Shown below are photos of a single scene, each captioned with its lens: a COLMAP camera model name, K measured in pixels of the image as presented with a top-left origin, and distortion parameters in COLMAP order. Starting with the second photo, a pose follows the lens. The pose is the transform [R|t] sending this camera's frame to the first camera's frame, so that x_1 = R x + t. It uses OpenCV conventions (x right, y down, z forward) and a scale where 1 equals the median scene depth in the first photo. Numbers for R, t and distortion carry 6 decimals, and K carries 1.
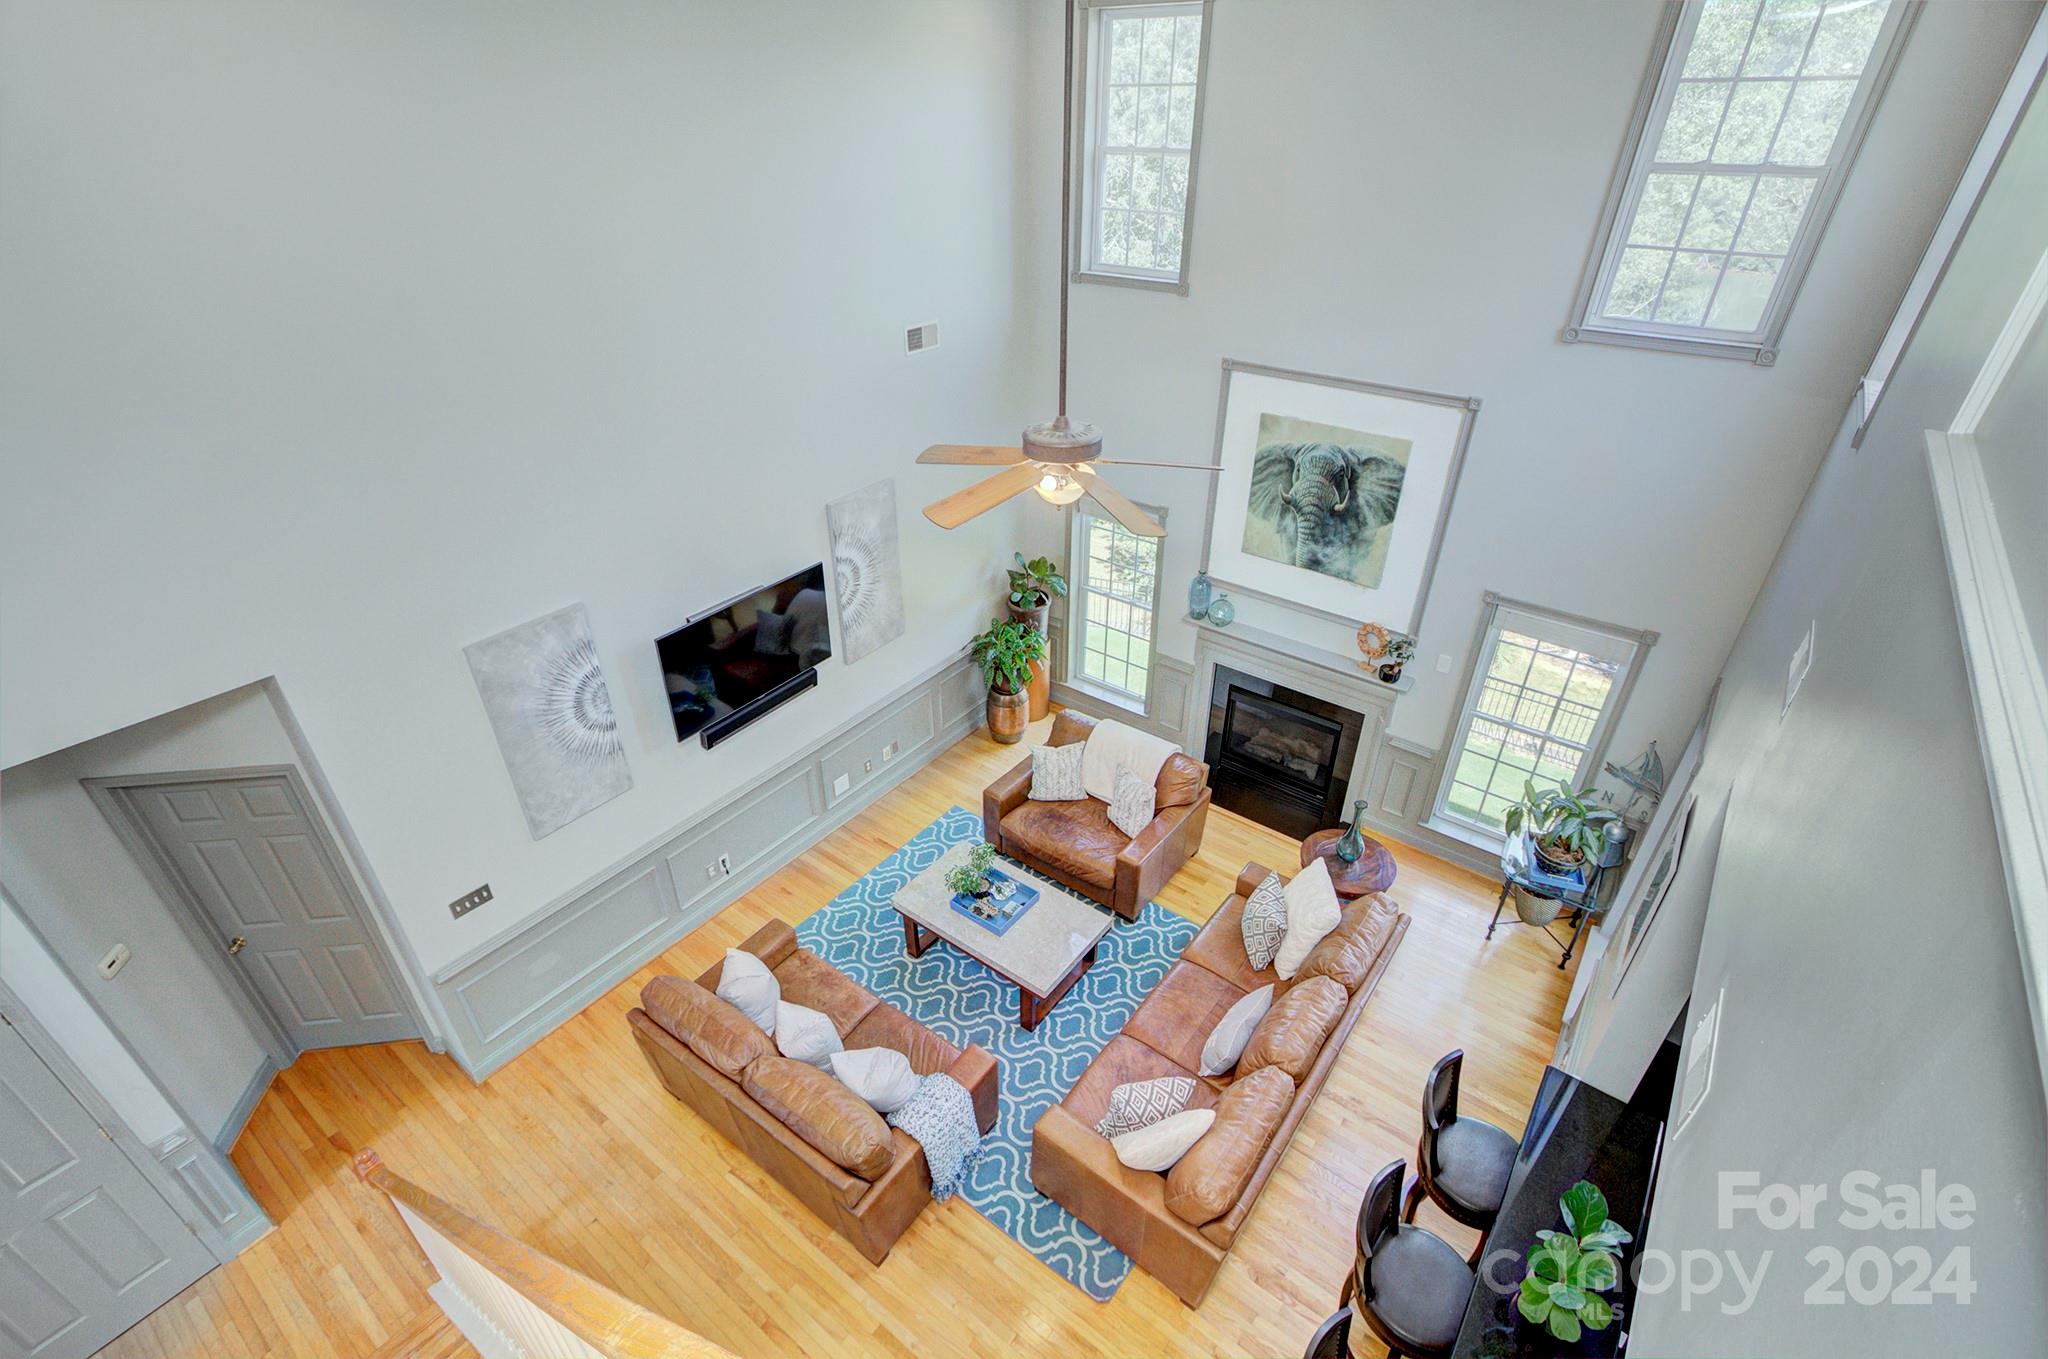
lens RADIAL K [[941.1, 0, 997.4], [0, 941.1, 693.1], [0, 0, 1]] dist [0.002797, 0.003900]
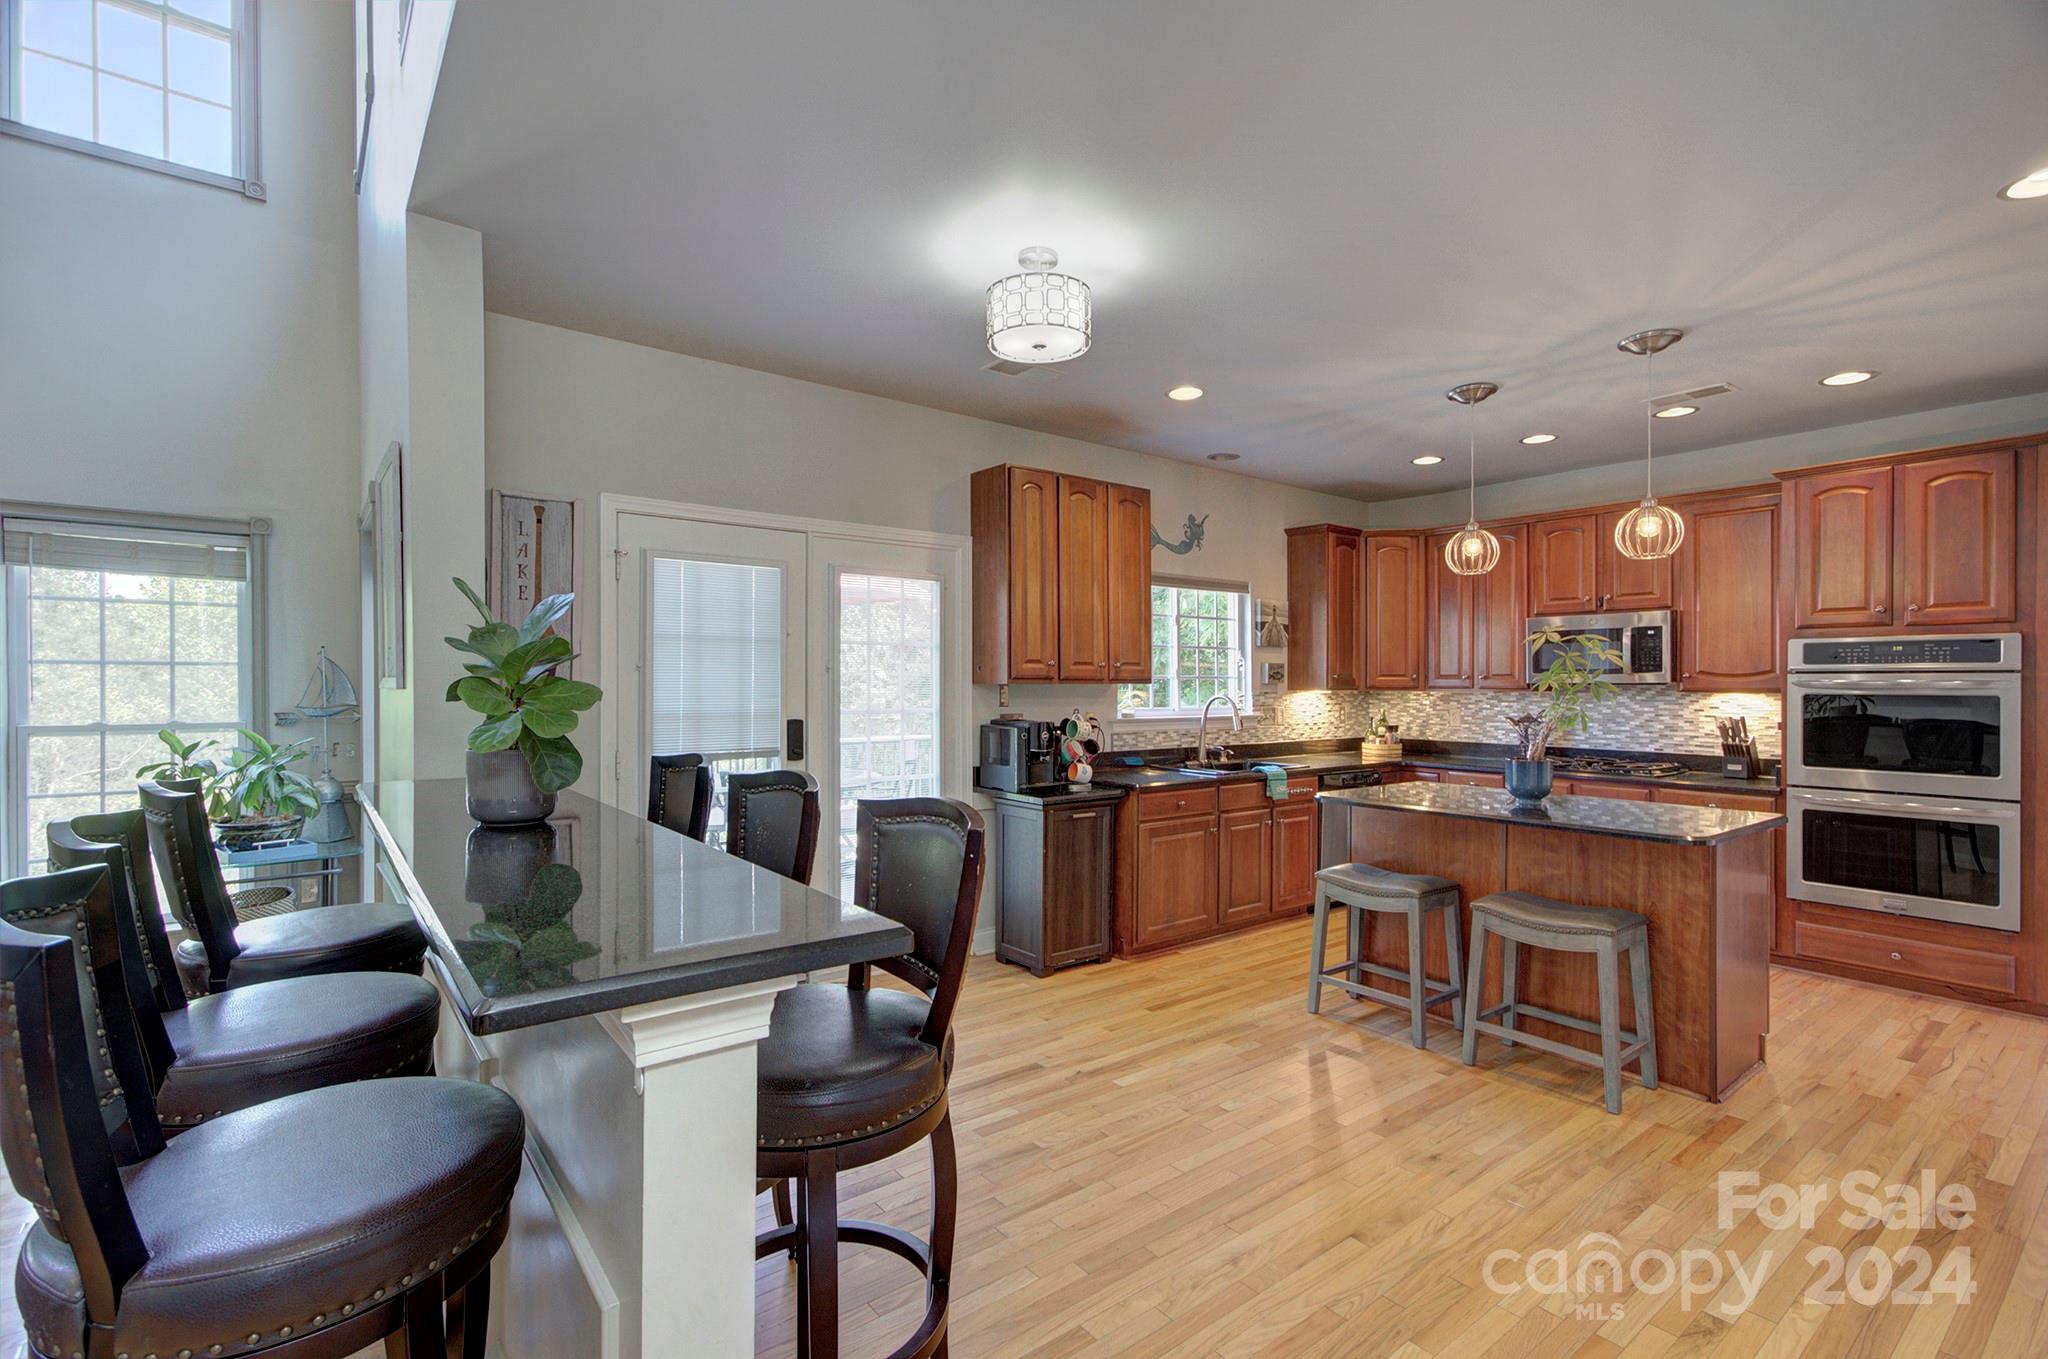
lens RADIAL K [[941.1, 0, 1035.9], [0, 941.1, 696.8], [0, 0, 1]] dist [0.002797, 0.003900]
pose [[0.236780, 0.004726, 0.971552, 0.056833], [0.522000, 0.842776, -0.131318, 0.442449], [-0.819421, 0.538243, 0.197086, 0.324910]]
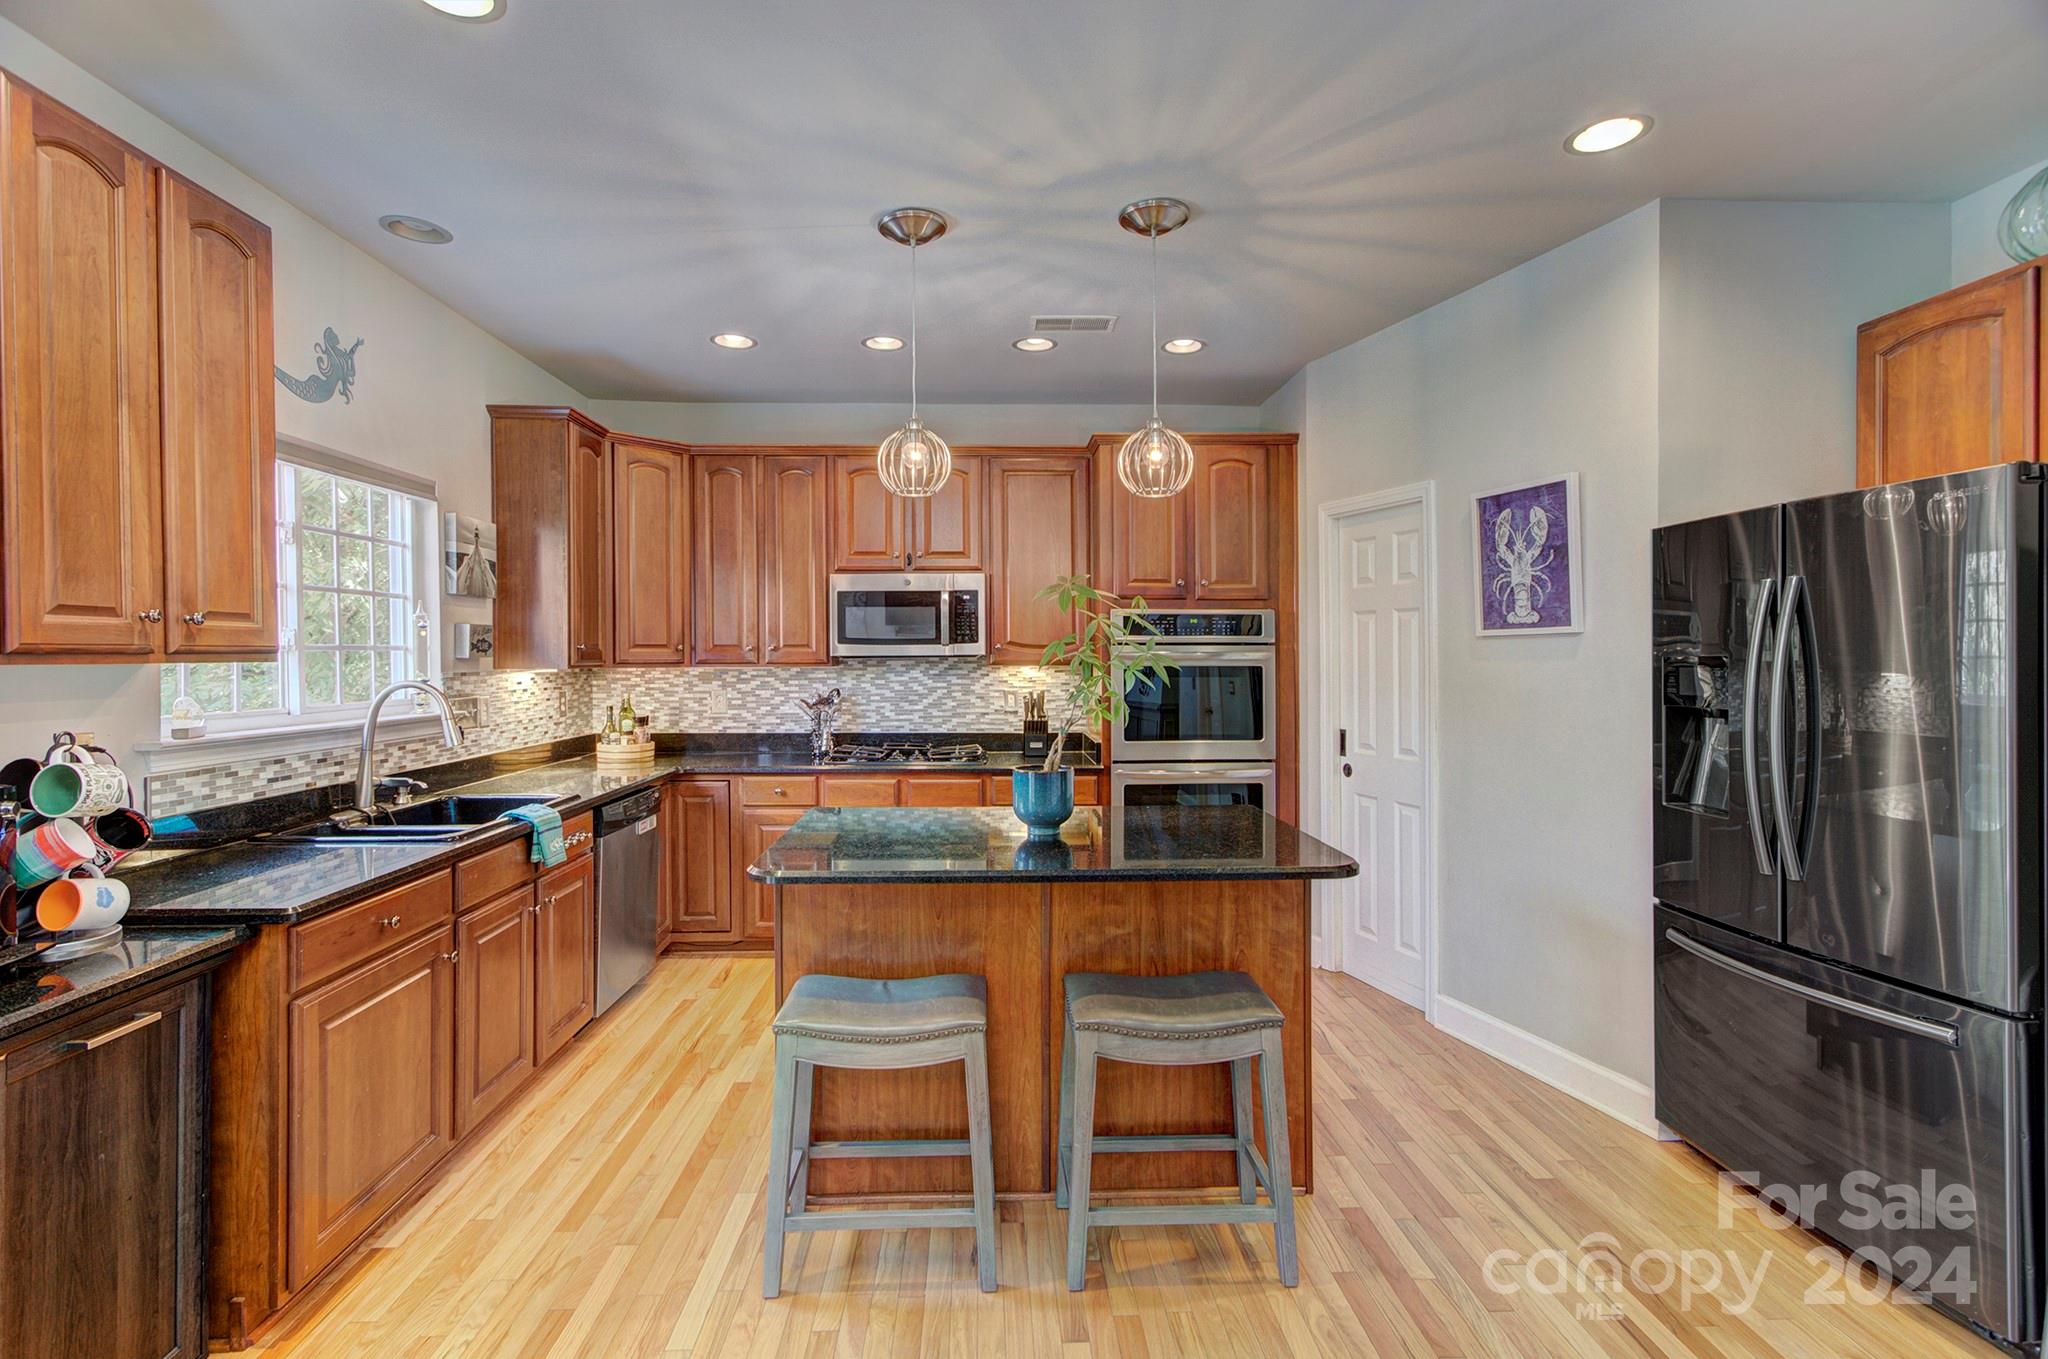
lens RADIAL K [[941.1, 0, 1007.3], [0, 941.1, 659.5], [0, 0, 1]] dist [0.002797, 0.003900]
pose [[-0.641063, 0.015859, 0.767325, 0.401568], [0.427969, 0.837305, 0.340241, 0.374942], [-0.637088, 0.546507, -0.543552, 0.414835]]
